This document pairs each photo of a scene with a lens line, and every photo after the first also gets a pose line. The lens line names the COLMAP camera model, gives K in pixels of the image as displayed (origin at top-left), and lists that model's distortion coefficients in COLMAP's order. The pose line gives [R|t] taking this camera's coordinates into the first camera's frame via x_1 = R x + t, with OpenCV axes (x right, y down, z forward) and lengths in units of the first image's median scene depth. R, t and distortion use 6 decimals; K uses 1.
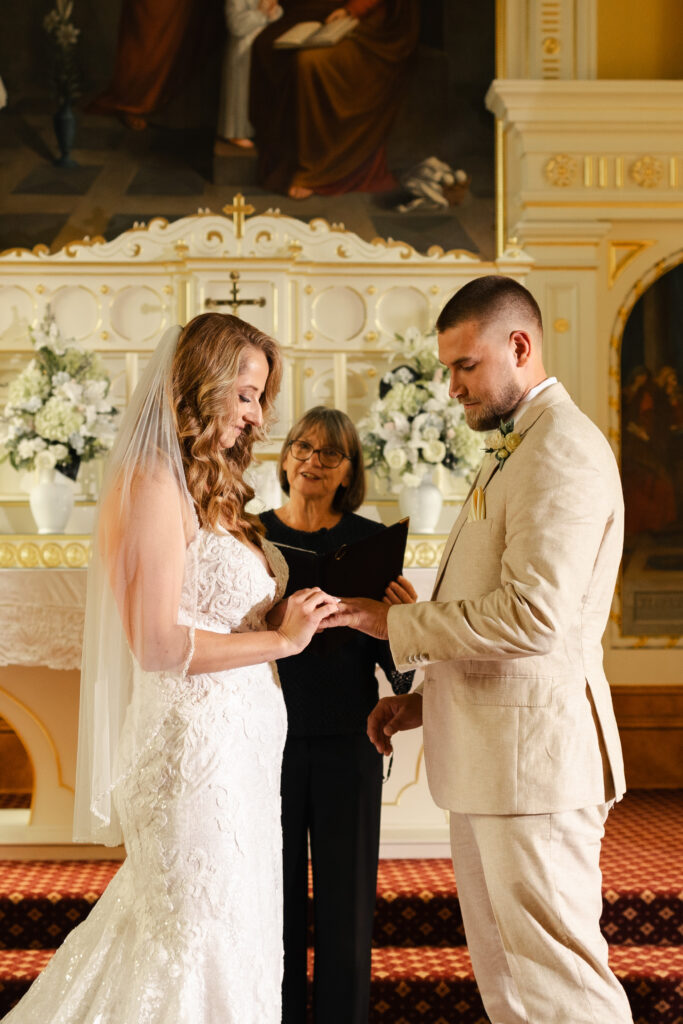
lens RADIAL K [[2238.4, 0, 342.1], [0, 2238.4, 548.5], [0, 0, 1]] dist [0.004252, -0.007565]
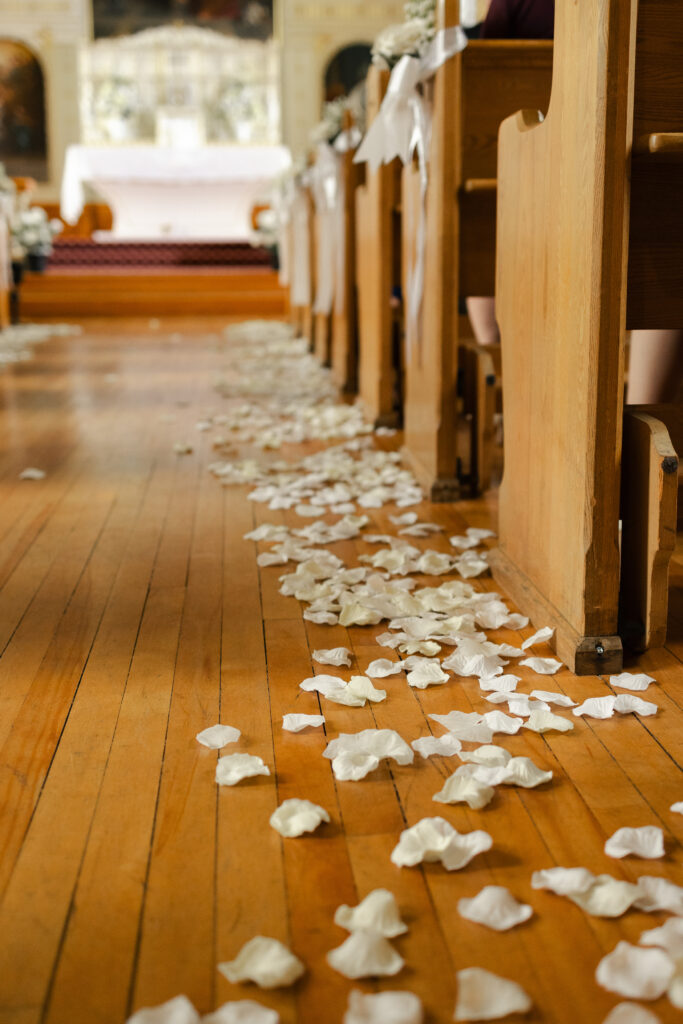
lens RADIAL K [[1164.7, 0, 341.5], [0, 1164.7, 512.0], [0, 0, 1]] dist [0.003737, -0.017045]
pose [[0.997287, -0.017752, 0.071432, 0.035995], [-0.000240, 0.969692, 0.244332, 0.079230], [-0.073604, -0.243686, 0.967057, -0.536042]]
